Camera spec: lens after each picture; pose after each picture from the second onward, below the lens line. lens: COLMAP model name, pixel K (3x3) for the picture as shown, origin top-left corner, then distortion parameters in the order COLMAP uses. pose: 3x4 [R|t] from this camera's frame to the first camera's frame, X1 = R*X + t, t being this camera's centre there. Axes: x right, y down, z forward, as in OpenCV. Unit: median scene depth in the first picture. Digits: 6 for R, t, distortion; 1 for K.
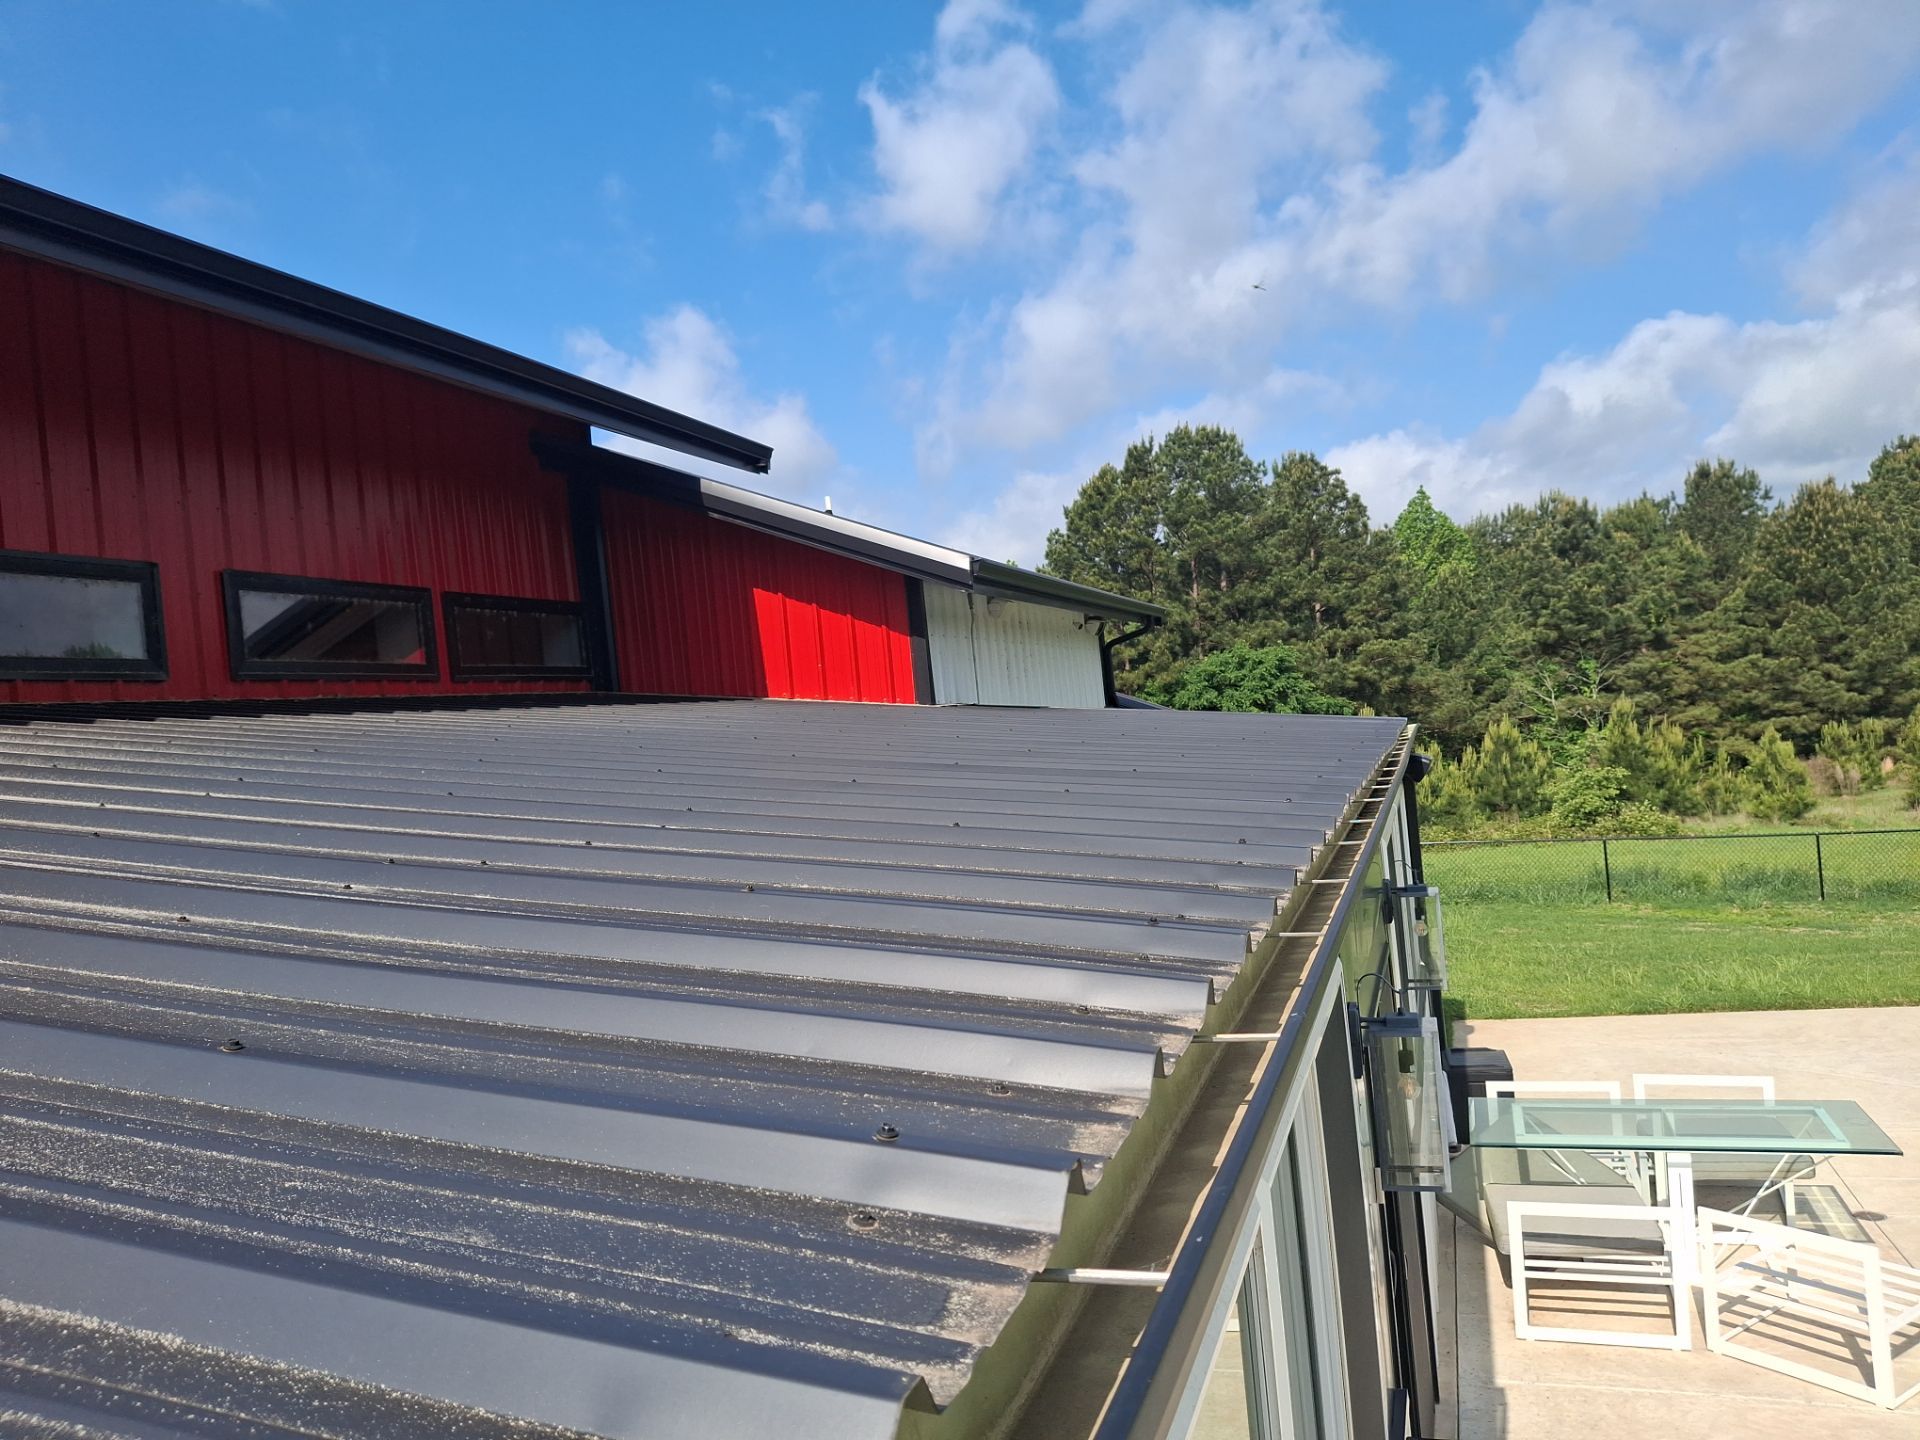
lens RADIAL K [[1381.2, 0, 934.1], [0, 1381.2, 714.9], [0, 0, 1]] dist [0.087530, -0.182856]
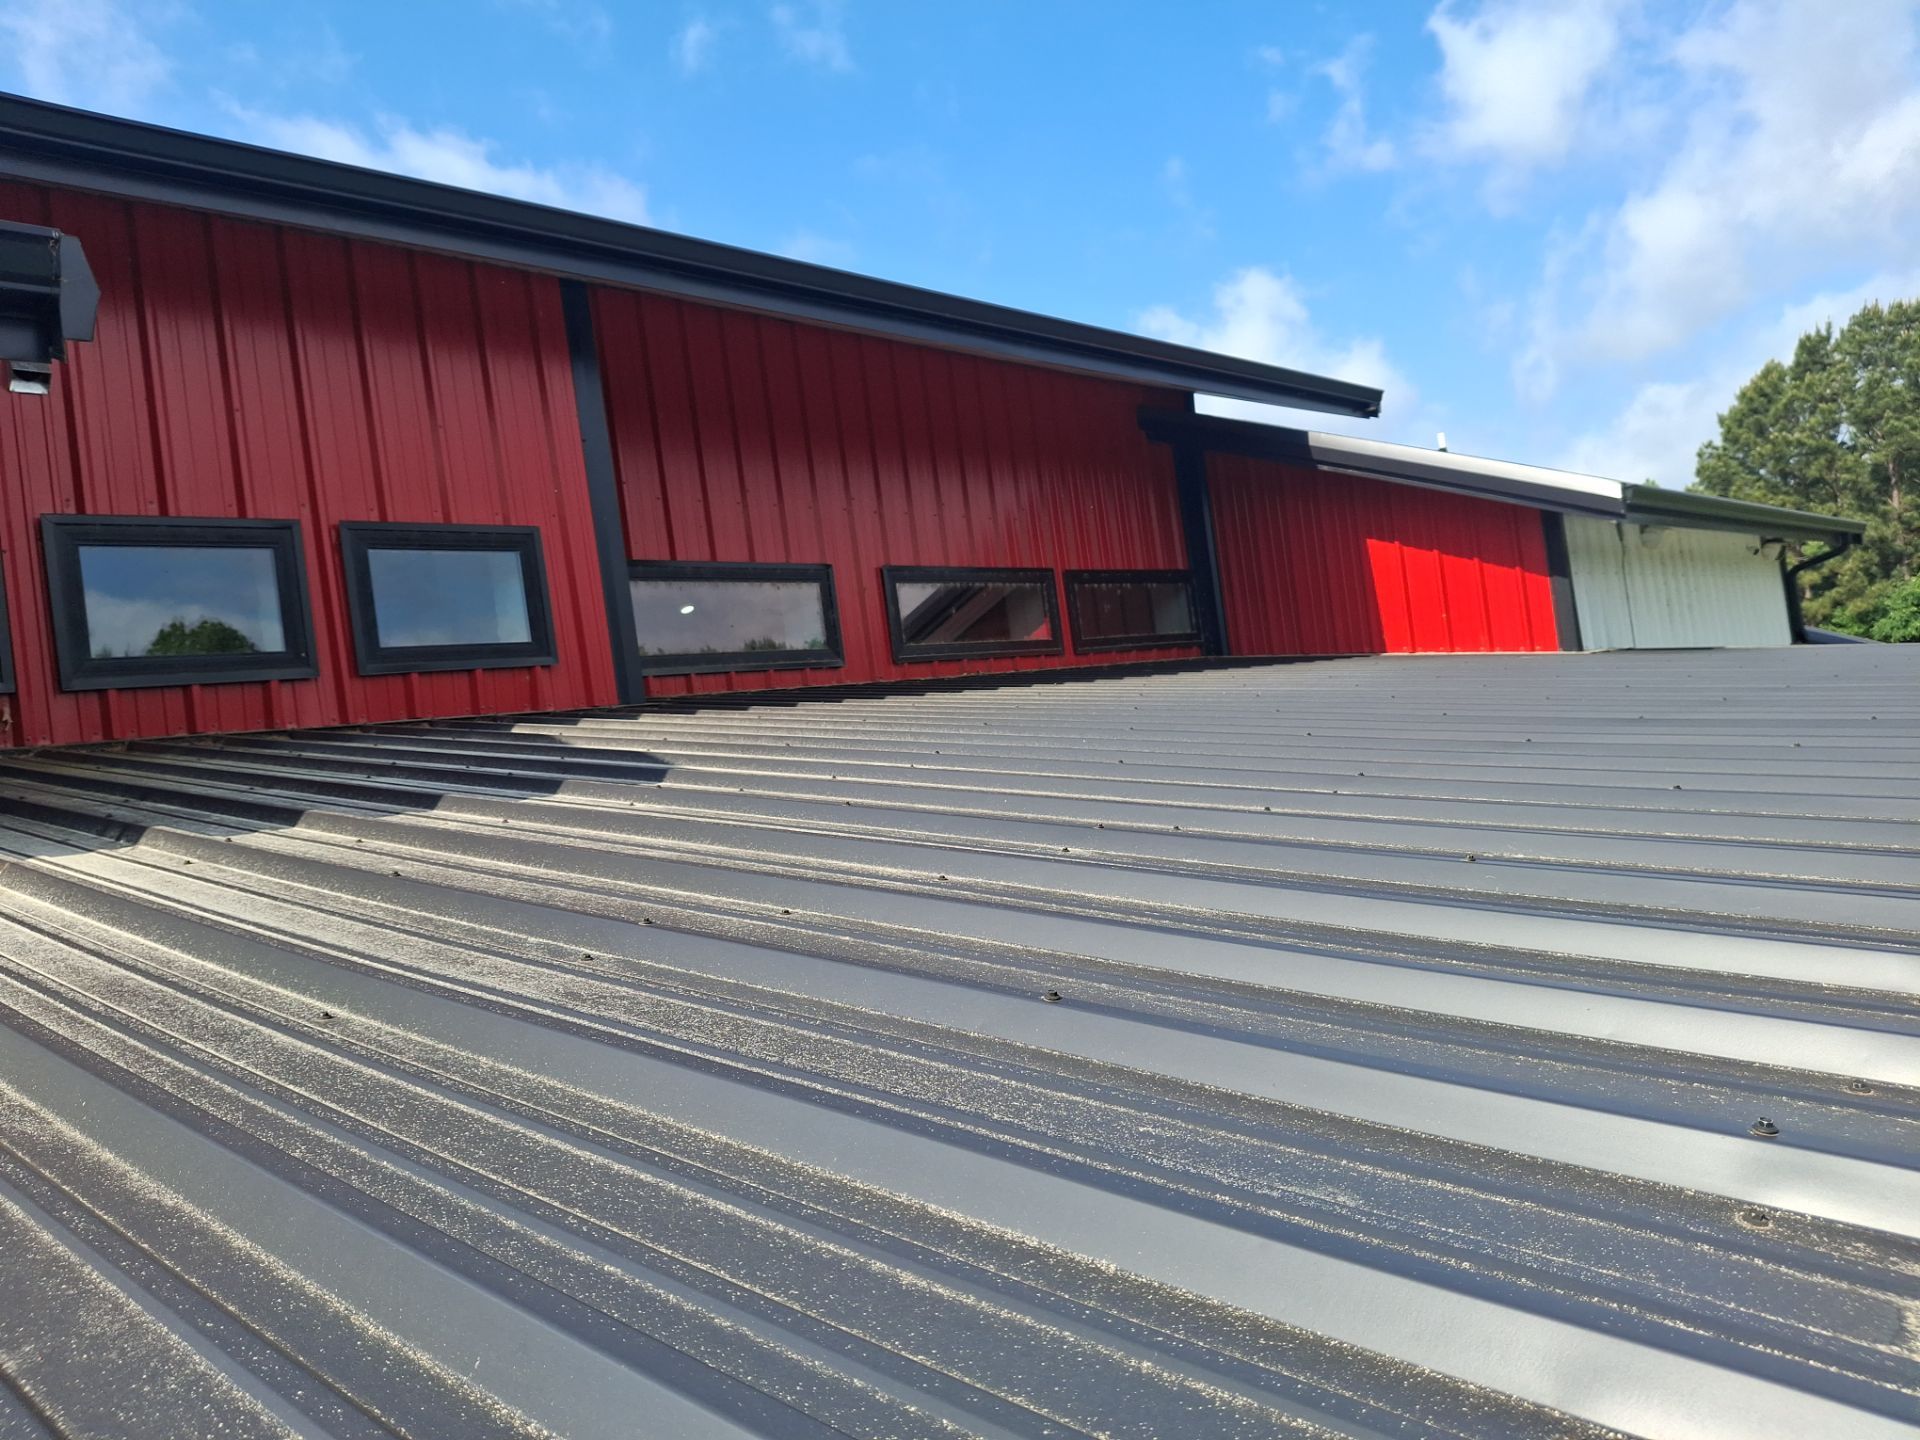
lens RADIAL K [[1381.2, 0, 934.1], [0, 1381.2, 714.9], [0, 0, 1]] dist [0.087530, -0.182856]
pose [[0.911801, -0.034406, -0.409188, -0.017547], [0.045600, 0.998804, 0.017628, -0.001453], [0.408092, -0.034732, 0.912280, -0.005413]]
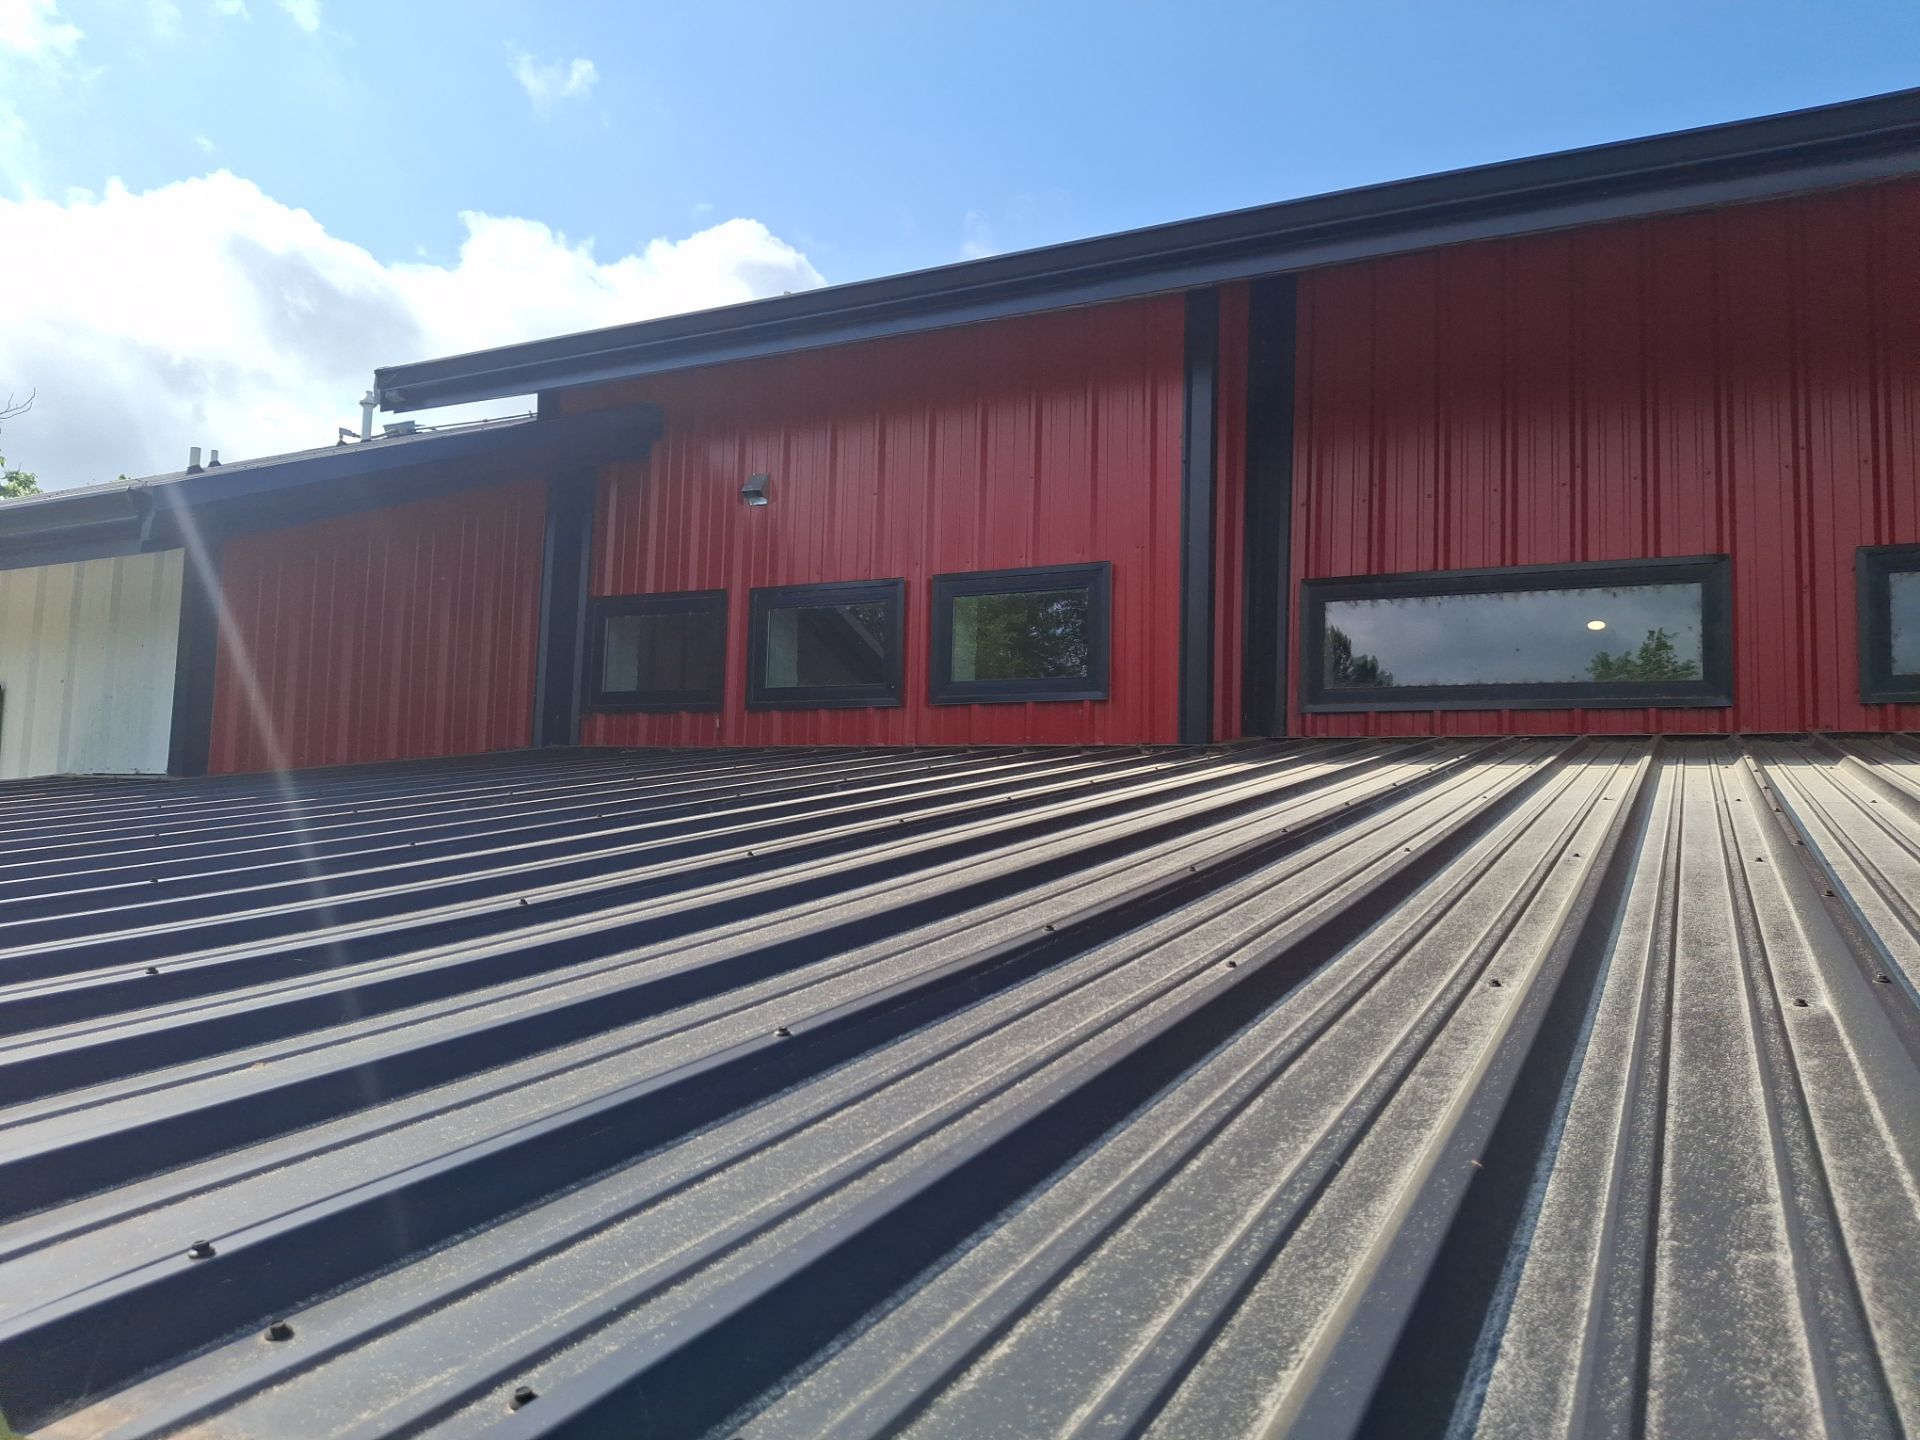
lens RADIAL K [[1384.1, 0, 971.2], [0, 1384.1, 732.0], [0, 0, 1]] dist [0.073889, -0.156390]
pose [[-0.128097, 0.004685, -0.991751, 0.228308], [-0.007797, 0.999953, 0.005731, -0.010483], [0.991731, 0.008467, -0.128054, 0.606431]]
